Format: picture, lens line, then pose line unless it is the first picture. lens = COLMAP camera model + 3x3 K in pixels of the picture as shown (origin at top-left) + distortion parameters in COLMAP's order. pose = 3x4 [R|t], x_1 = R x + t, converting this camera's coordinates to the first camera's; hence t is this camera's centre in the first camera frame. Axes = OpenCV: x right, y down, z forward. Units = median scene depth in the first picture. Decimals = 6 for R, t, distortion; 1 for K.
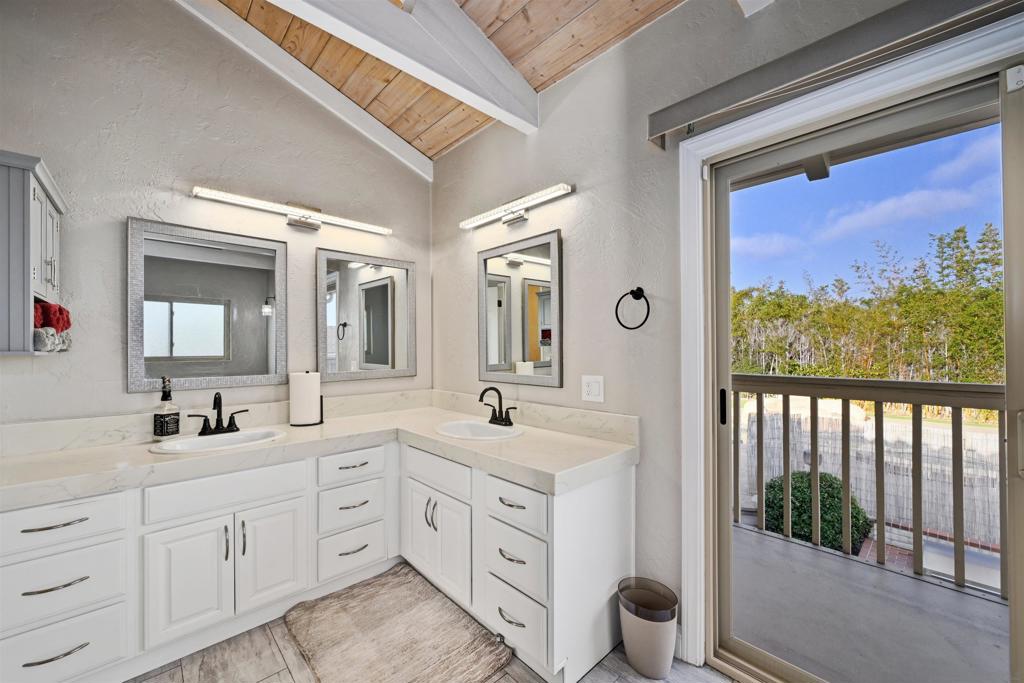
lens RADIAL K [[400.6, 0, 512.4], [0, 400.6, 343.8], [0, 0, 1]] dist [-0.003401, 0.000370]
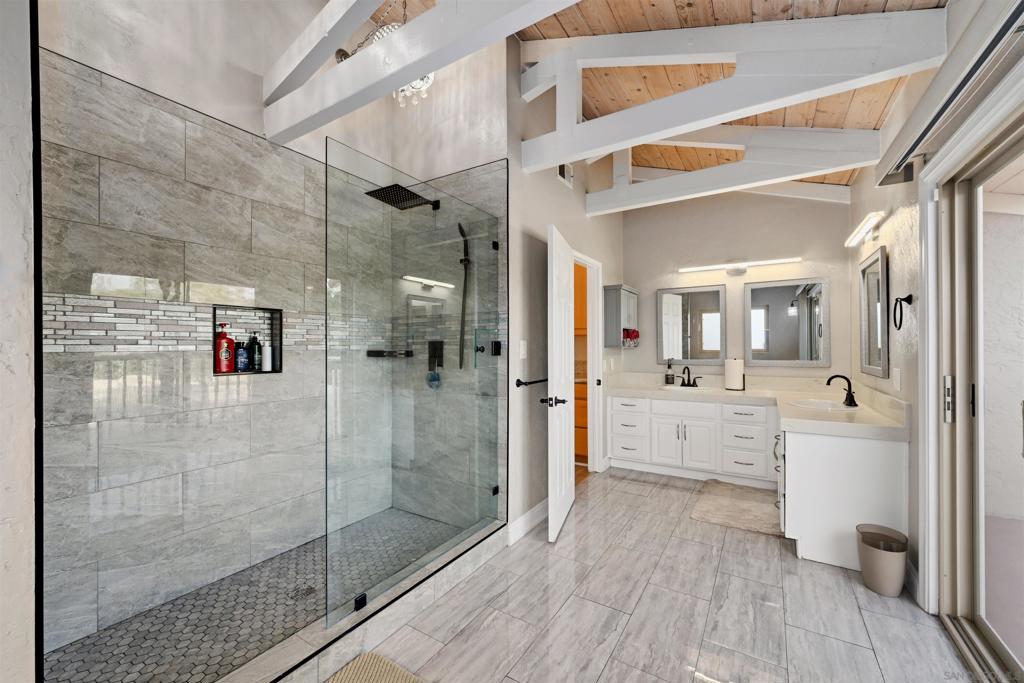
lens RADIAL K [[400.6, 0, 512.6], [0, 400.6, 343.6], [0, 0, 1]] dist [-0.003401, 0.000370]
pose [[0.245877, -0.003644, -0.969294, 1.059169], [0.006167, 0.999979, -0.002195, 0.001717], [0.969281, -0.005437, 0.245894, -0.389142]]
